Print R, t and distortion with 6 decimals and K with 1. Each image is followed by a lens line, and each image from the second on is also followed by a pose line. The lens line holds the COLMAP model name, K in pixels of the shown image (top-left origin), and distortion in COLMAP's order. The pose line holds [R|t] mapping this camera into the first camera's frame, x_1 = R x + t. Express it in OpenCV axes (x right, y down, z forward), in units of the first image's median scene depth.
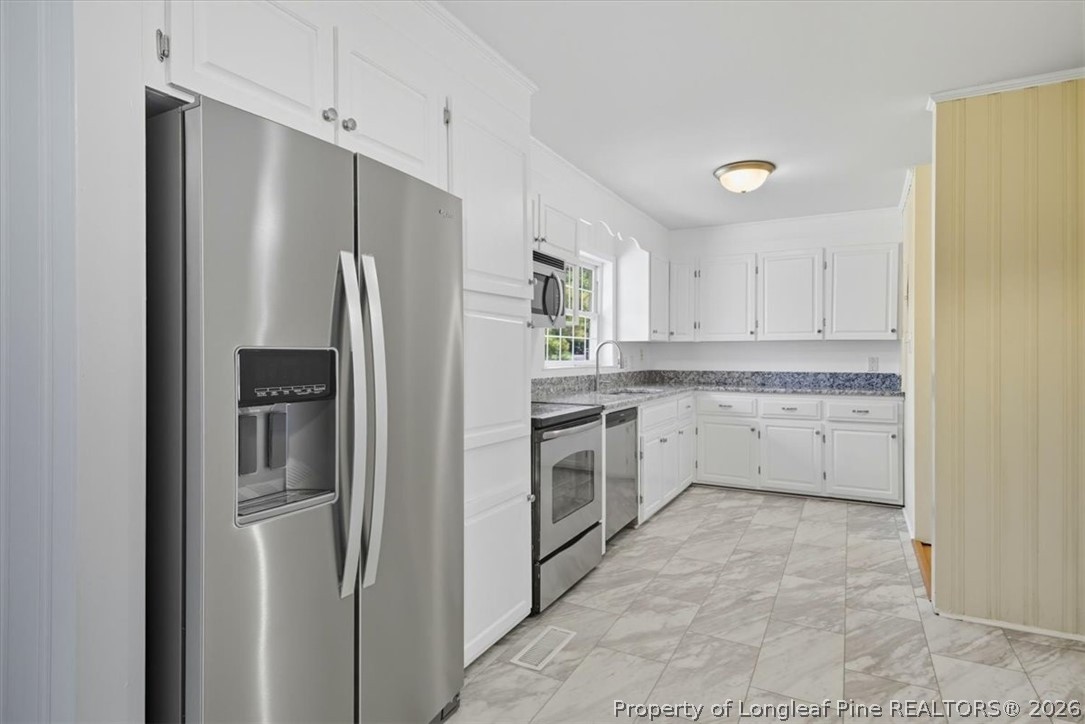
lens RADIAL K [[580.3, 0, 540.3], [0, 580.3, 354.4], [0, 0, 1]] dist [0.019182, -0.008518]
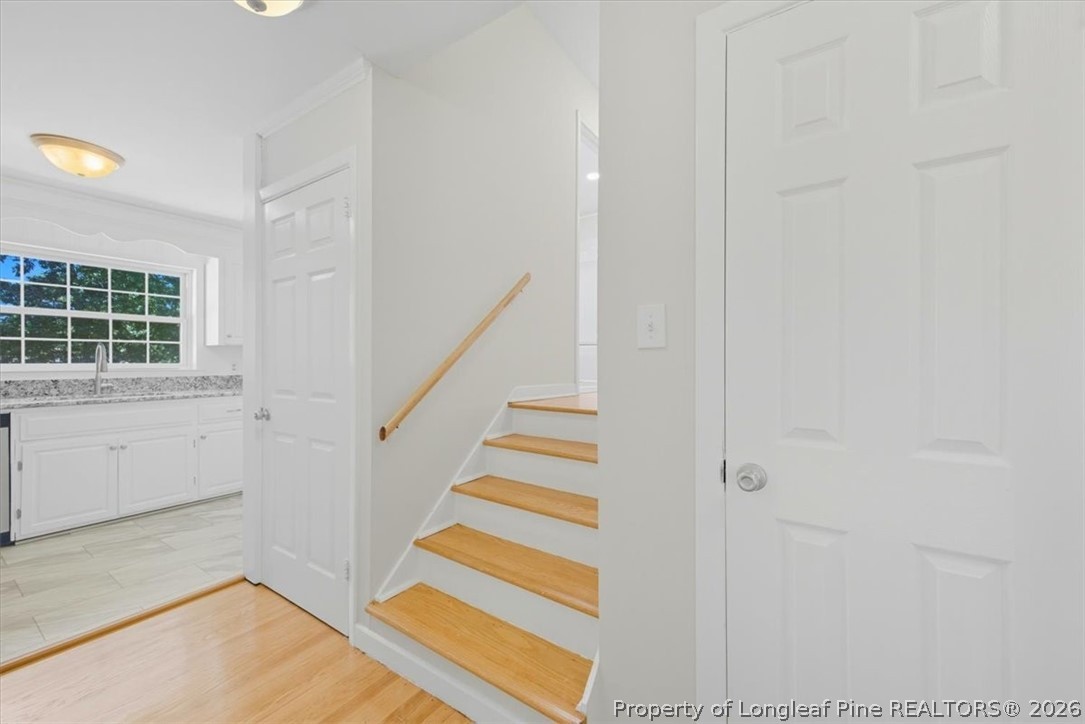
lens RADIAL K [[430.5, 0, 542.0], [0, 430.5, 361.3], [0, 0, 1]] dist [0.009752, -0.001071]
pose [[0.994373, -0.003048, -0.105891, 1.152913], [0.002816, 0.999993, -0.002346, 0.012250], [0.105898, 0.002034, 0.994375, 0.426614]]
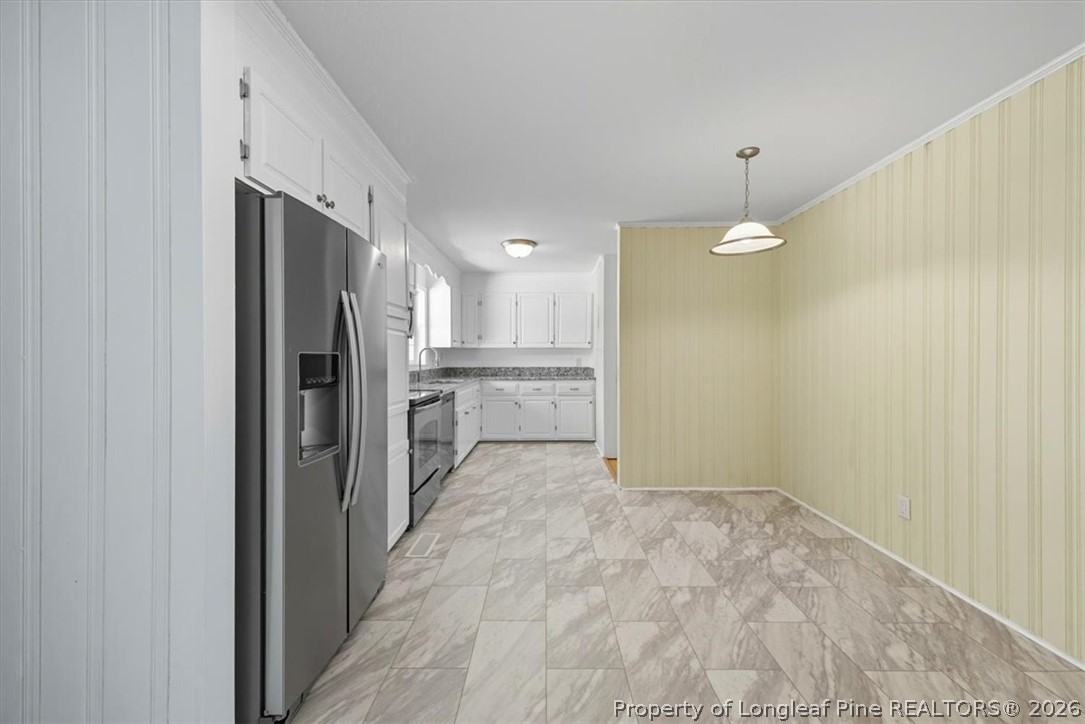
lens RADIAL K [[430.5, 0, 544.6], [0, 430.5, 358.1], [0, 0, 1]] dist [0.009752, -0.001071]
pose [[0.883840, -0.004375, 0.467769, -0.162841], [0.002417, 0.999986, 0.004785, -0.000738], [-0.467783, -0.003098, 0.883838, -0.112484]]
